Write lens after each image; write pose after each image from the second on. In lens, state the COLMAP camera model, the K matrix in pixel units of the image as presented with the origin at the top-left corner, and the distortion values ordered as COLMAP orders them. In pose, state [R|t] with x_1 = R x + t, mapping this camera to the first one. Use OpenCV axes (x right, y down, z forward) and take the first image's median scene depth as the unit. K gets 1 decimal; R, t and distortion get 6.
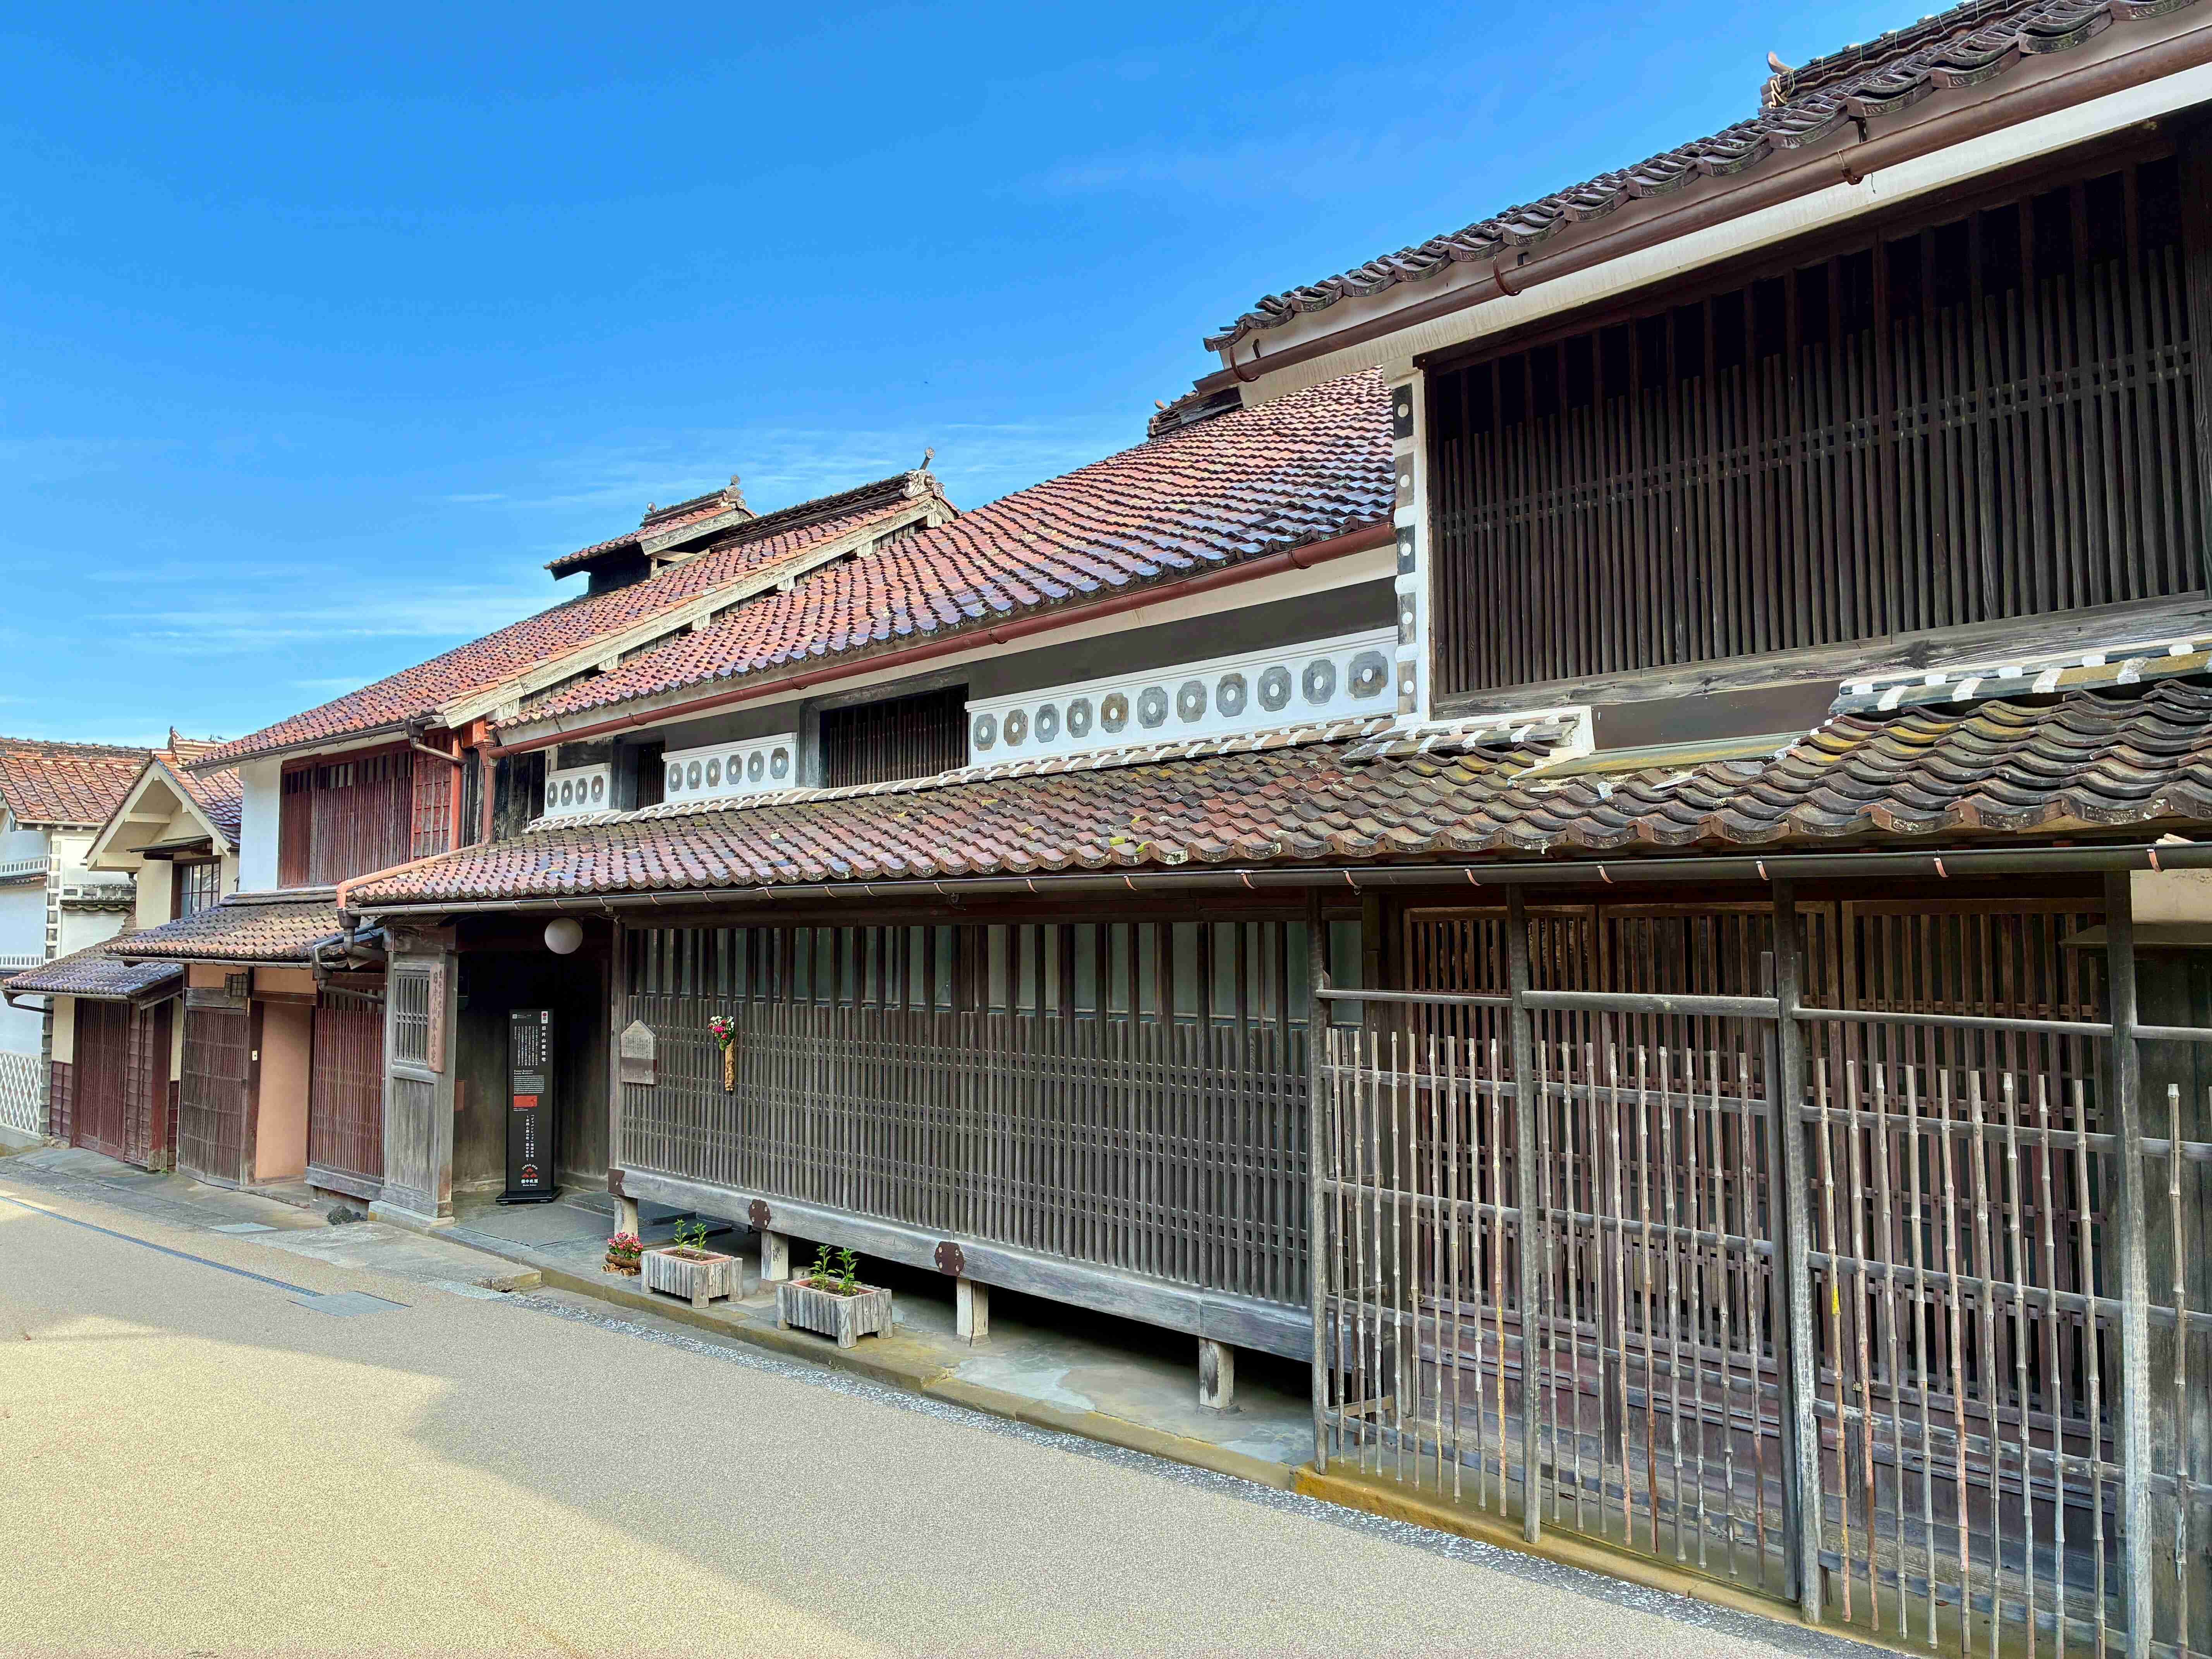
lens RADIAL K [[1640.4, 0, 1106.0], [0, 1640.4, 829.5], [0, 0, 1]] dist [0.000223, -0.000465]
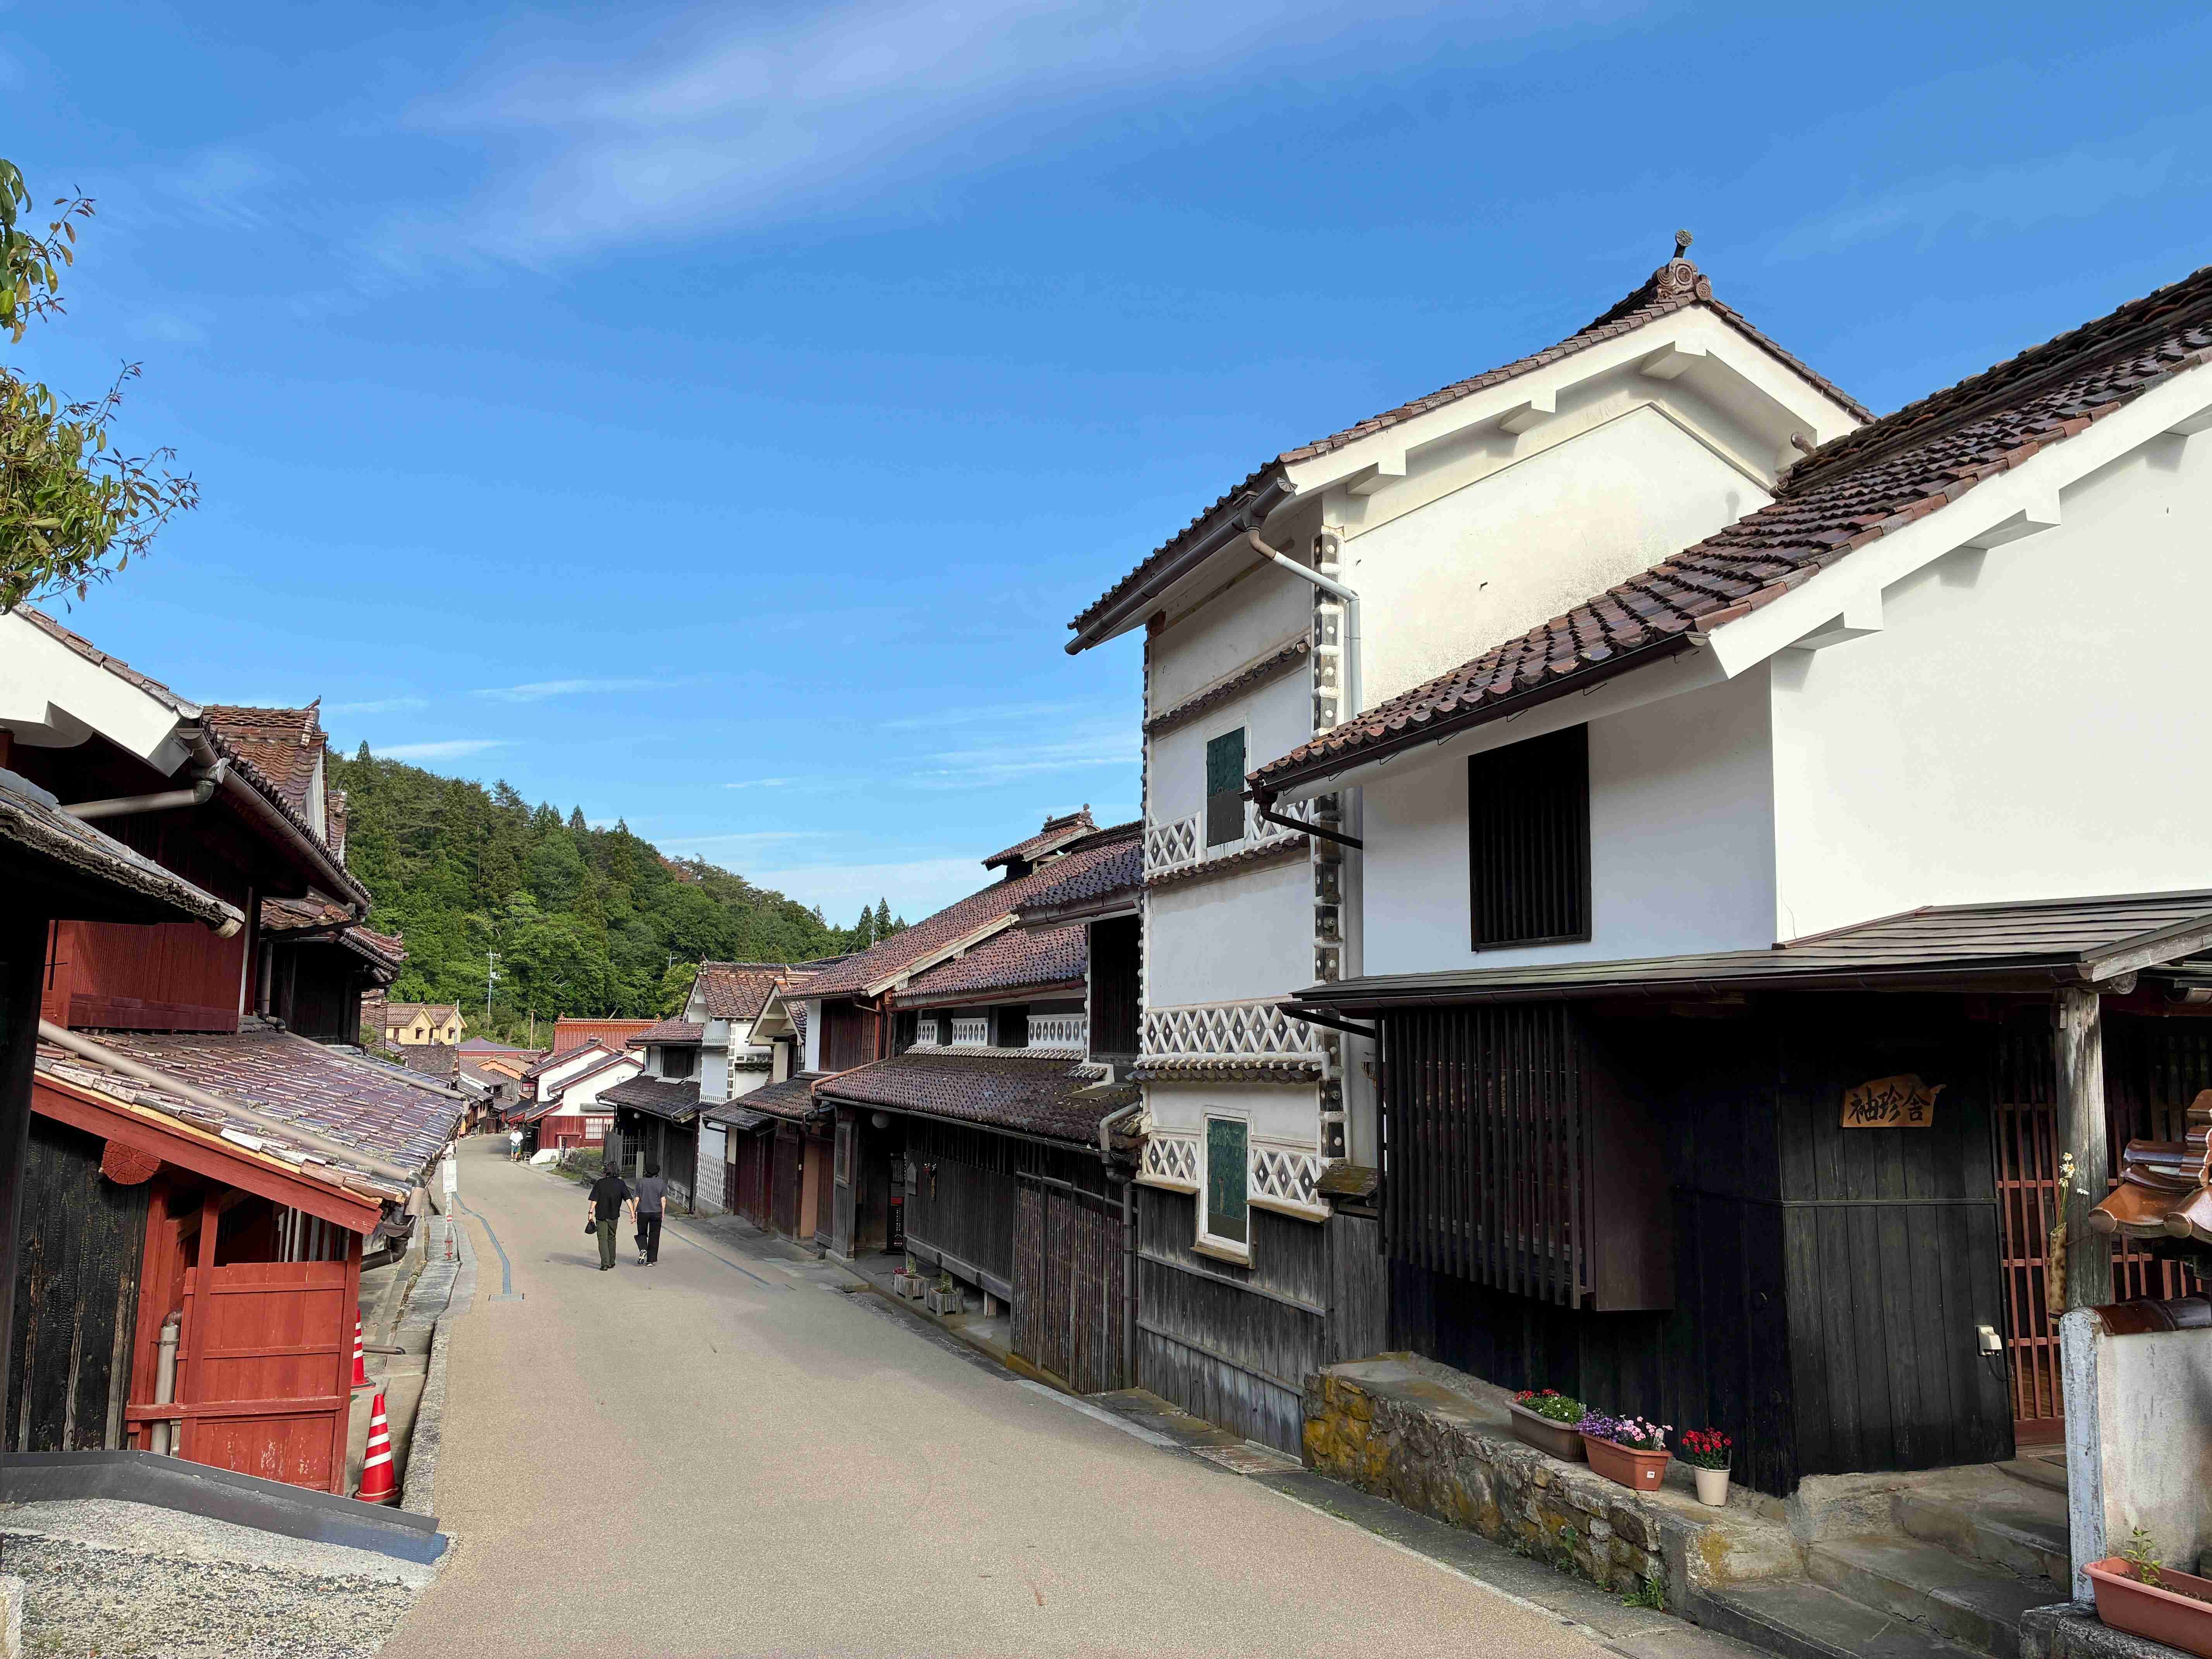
lens RADIAL K [[1640.4, 0, 1106.0], [0, 1640.4, 829.5], [0, 0, 1]] dist [0.000223, -0.000465]
pose [[0.920777, -0.036551, -0.388372, 0.469340], [0.010323, 0.997535, -0.069407, -0.096296], [0.389952, 0.059899, 0.918885, -0.507112]]
